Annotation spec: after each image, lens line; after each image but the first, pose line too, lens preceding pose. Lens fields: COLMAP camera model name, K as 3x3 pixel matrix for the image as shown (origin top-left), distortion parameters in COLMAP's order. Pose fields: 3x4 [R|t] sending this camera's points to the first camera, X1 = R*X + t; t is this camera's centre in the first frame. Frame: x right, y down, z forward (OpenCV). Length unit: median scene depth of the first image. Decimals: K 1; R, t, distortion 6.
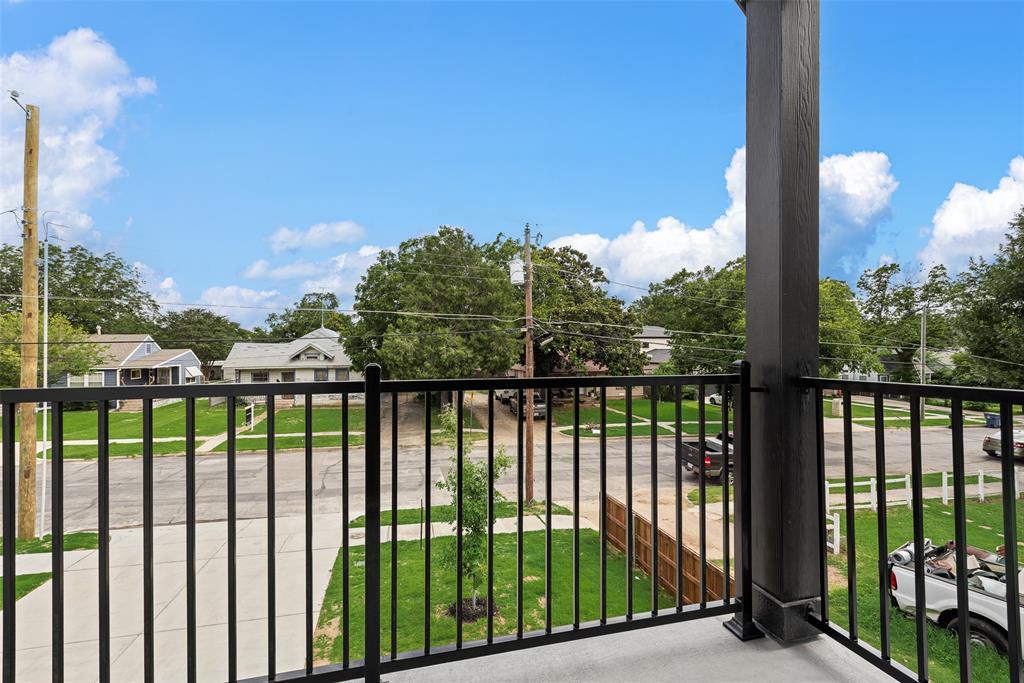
lens RADIAL K [[444.5, 0, 507.1], [0, 444.5, 341.0], [0, 0, 1]] dist [-0.002290, -0.000076]
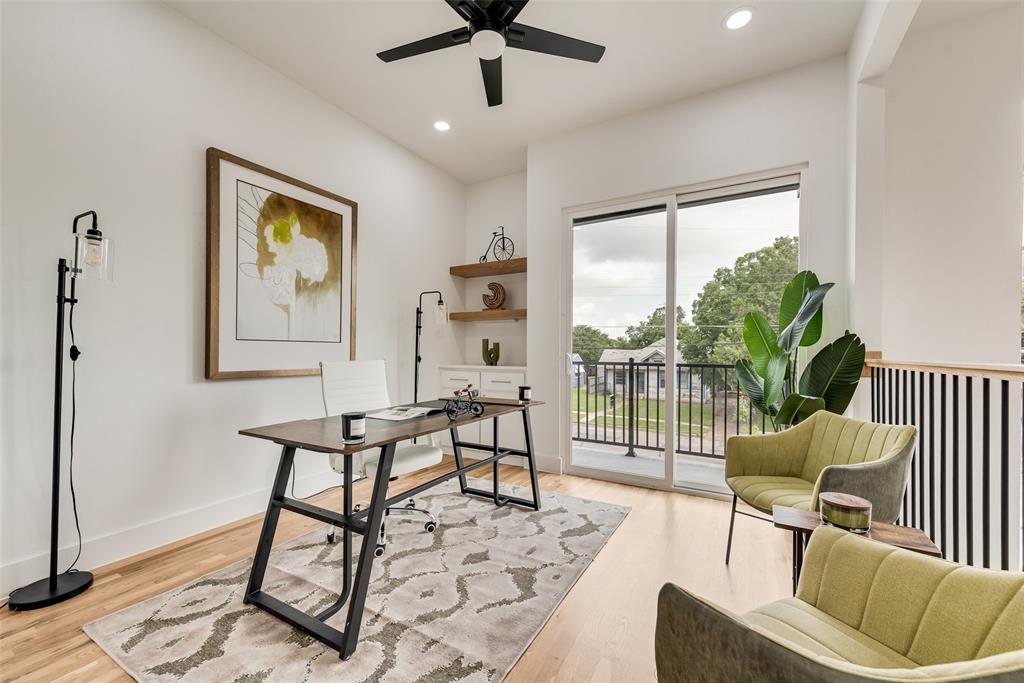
lens RADIAL K [[400.7, 0, 514.1], [0, 400.7, 344.7], [0, 0, 1]] dist [0.009674, -0.002174]
pose [[0.714344, -0.004752, -0.699778, 0.068989], [0.000127, 0.999978, -0.006661, -0.001396], [0.699794, 0.004669, 0.714329, -0.104555]]
